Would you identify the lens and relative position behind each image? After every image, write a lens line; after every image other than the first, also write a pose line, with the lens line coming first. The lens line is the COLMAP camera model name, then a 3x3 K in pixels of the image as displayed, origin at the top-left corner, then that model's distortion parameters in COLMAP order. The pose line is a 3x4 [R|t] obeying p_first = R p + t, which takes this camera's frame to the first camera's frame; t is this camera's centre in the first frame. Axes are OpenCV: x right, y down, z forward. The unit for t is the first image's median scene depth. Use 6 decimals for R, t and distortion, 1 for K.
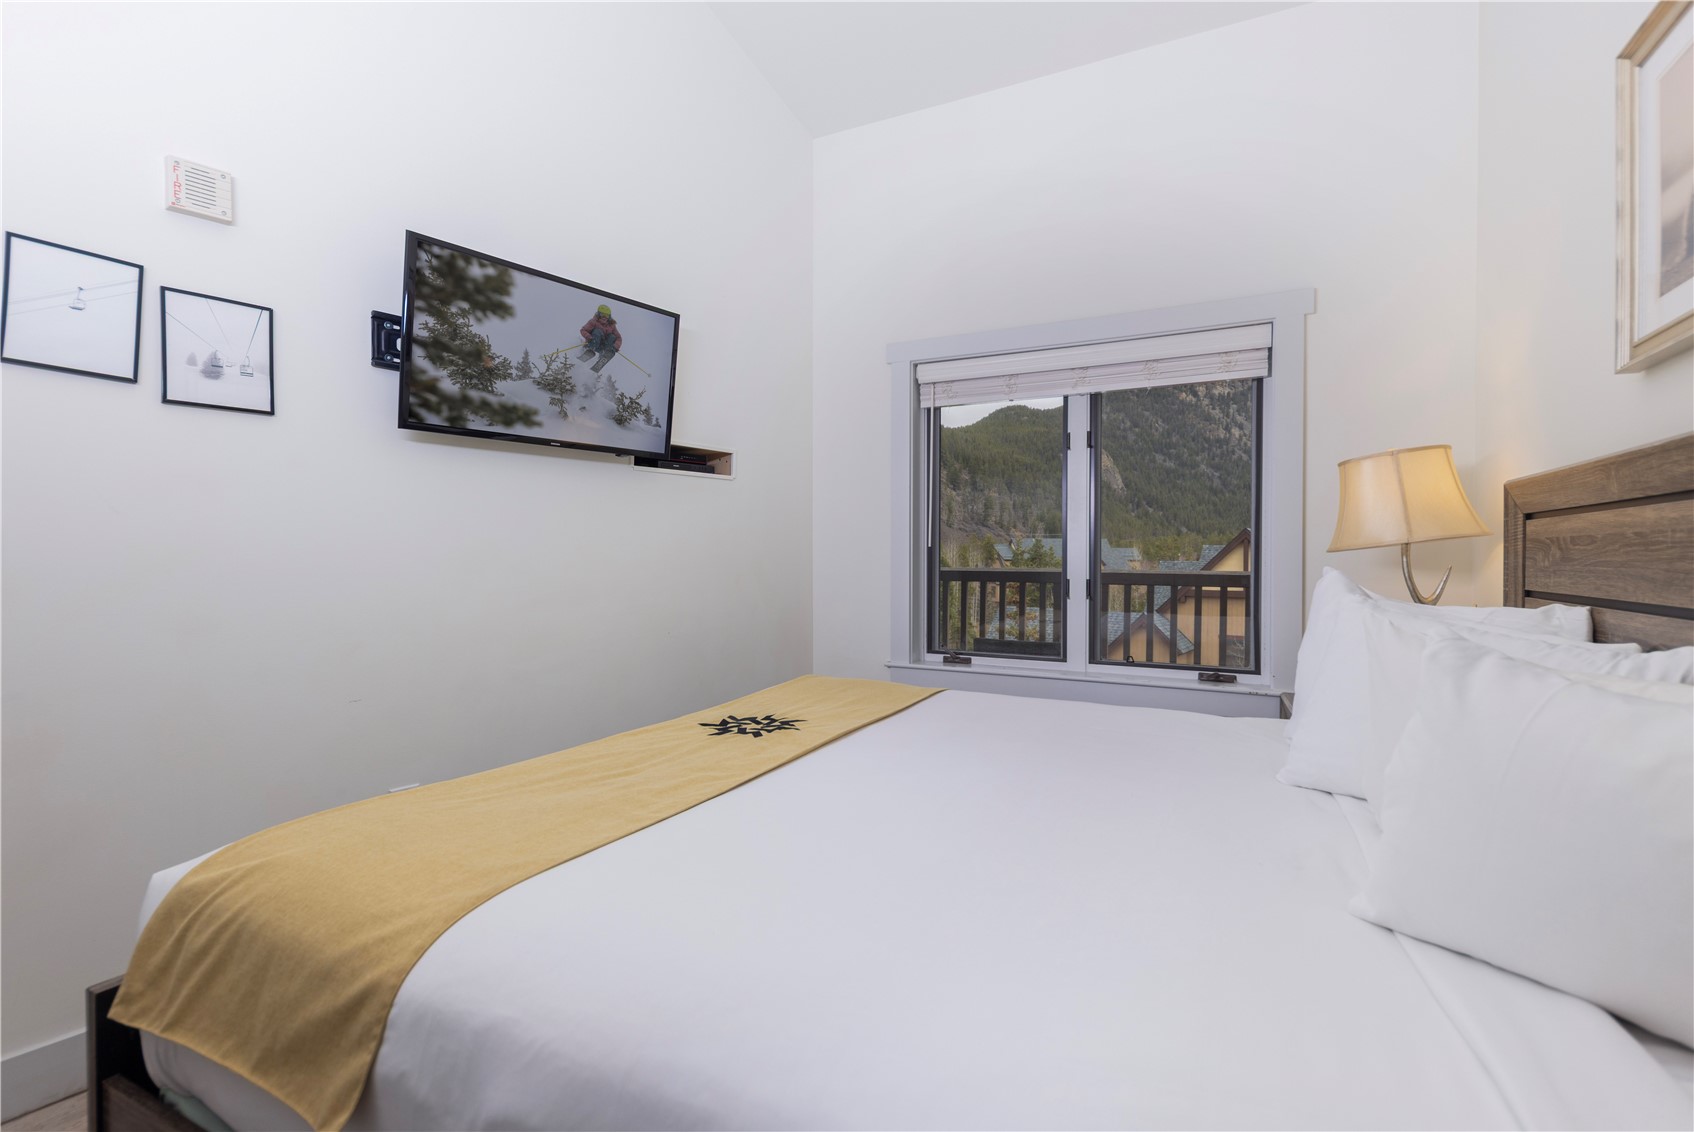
lens RADIAL K [[764.1, 0, 847.0], [0, 764.1, 566.0], [0, 0, 1]] dist [0.001063, -0.000229]
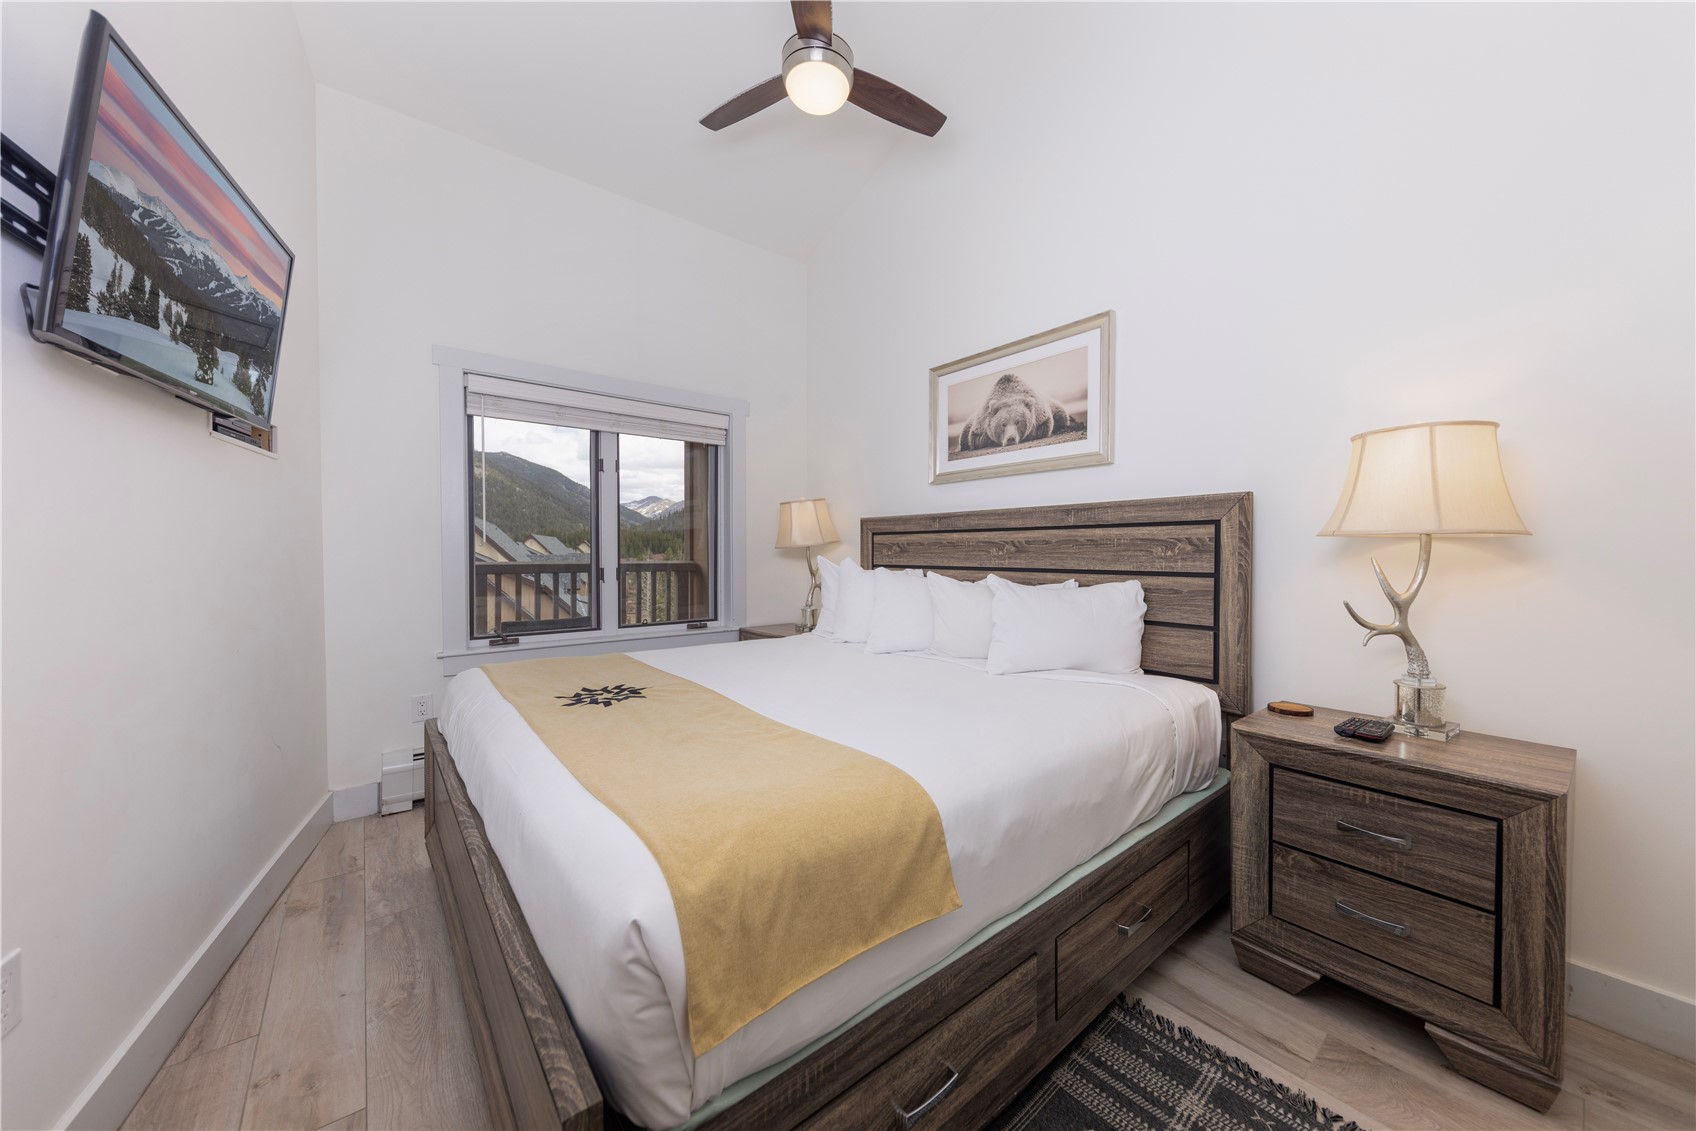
lens RADIAL K [[599.9, 0, 847.3], [0, 599.9, 559.1], [0, 0, 1]] dist [0.000535, -0.000019]
pose [[0.409301, -0.012976, 0.912307, -0.504582], [0.013063, 0.999880, 0.008360, -0.001194], [-0.912306, 0.008496, 0.409422, 0.178811]]
